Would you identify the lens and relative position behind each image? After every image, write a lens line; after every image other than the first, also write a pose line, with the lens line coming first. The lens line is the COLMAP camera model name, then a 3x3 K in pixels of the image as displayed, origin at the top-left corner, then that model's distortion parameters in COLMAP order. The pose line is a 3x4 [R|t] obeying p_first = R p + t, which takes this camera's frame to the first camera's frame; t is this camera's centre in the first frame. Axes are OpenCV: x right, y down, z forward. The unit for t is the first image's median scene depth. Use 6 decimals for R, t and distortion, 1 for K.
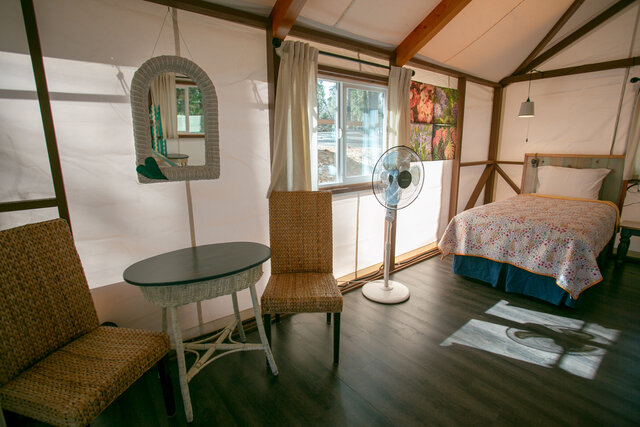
lens RADIAL K [[310.6, 0, 317.0], [0, 310.6, 210.0], [0, 0, 1]] dist [-0.061531, 0.023666]
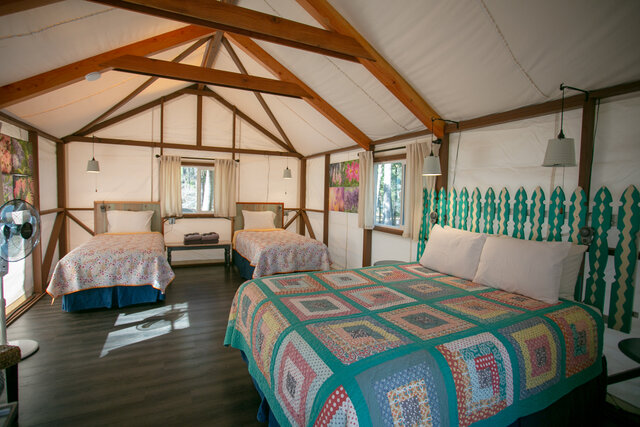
lens RADIAL K [[310.6, 0, 311.9], [0, 310.6, 211.0], [0, 0, 1]] dist [-0.061531, 0.023666]
pose [[0.227070, -0.040754, 0.973025, -0.403460], [0.170596, 0.985340, 0.001459, -0.000834], [-0.958820, 0.165663, 0.230694, -0.150790]]
